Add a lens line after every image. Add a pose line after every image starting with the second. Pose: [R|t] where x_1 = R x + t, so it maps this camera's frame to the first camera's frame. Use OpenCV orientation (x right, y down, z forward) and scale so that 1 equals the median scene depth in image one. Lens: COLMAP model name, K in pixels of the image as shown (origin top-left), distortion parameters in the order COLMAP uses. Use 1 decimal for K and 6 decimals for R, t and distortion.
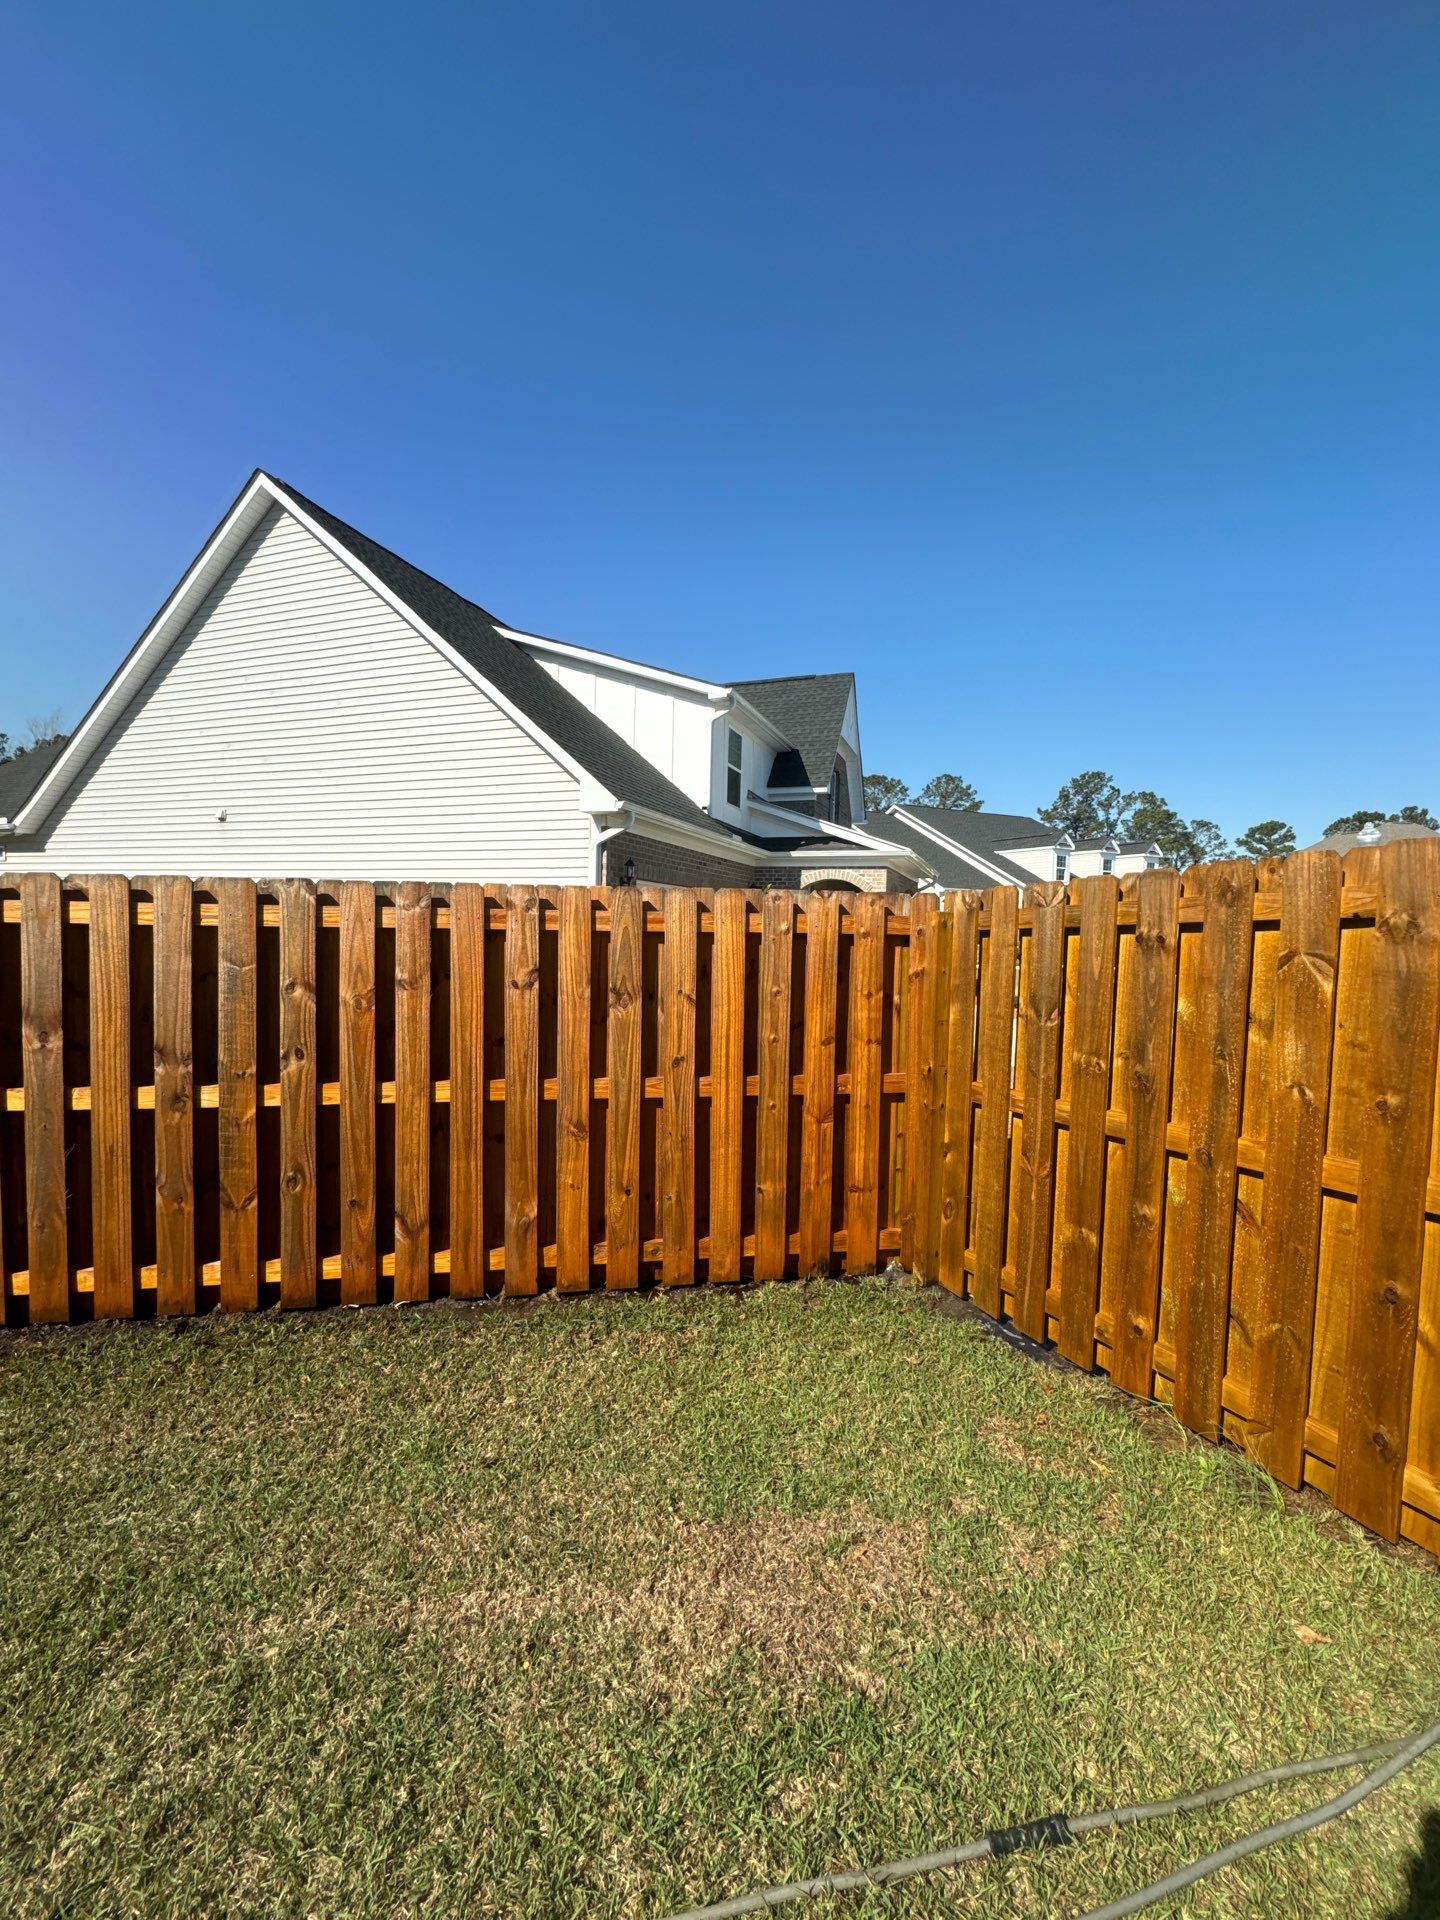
lens RADIAL K [[792.4, 0, 729.0], [0, 792.4, 958.2], [0, 0, 1]] dist [0.000375, 0.000199]
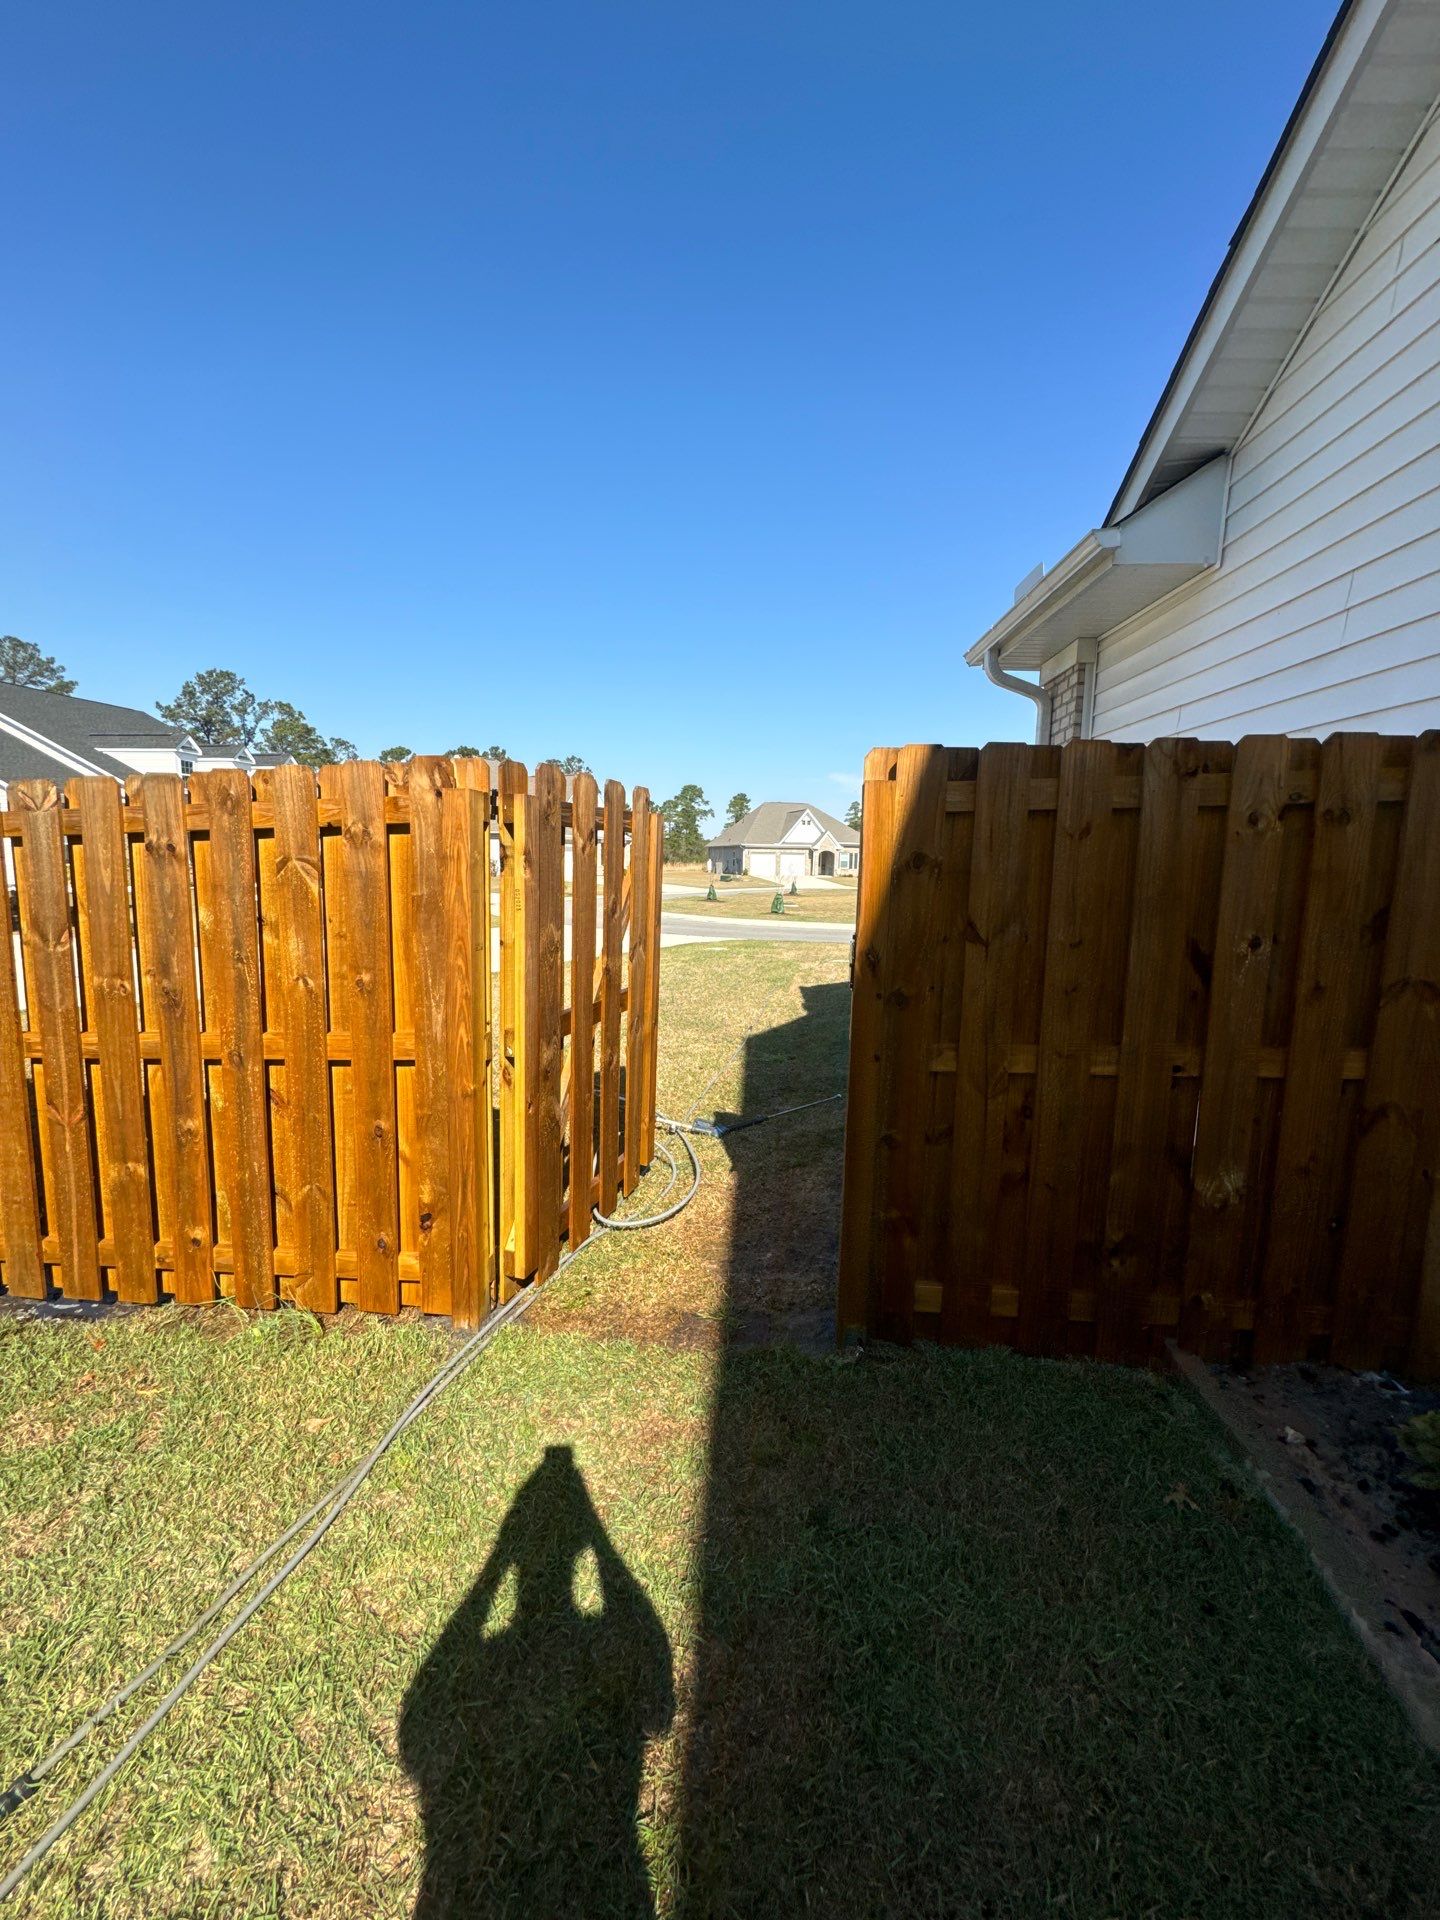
lens RADIAL K [[775.6, 0, 730.0], [0, 775.6, 956.1], [0, 0, 1]] dist [-0.001141, 0.000061]
pose [[0.516900, -0.124981, 0.846873, 0.087078], [0.030968, 0.991367, 0.127403, 0.008224], [-0.855486, -0.039629, 0.516308, -0.073771]]
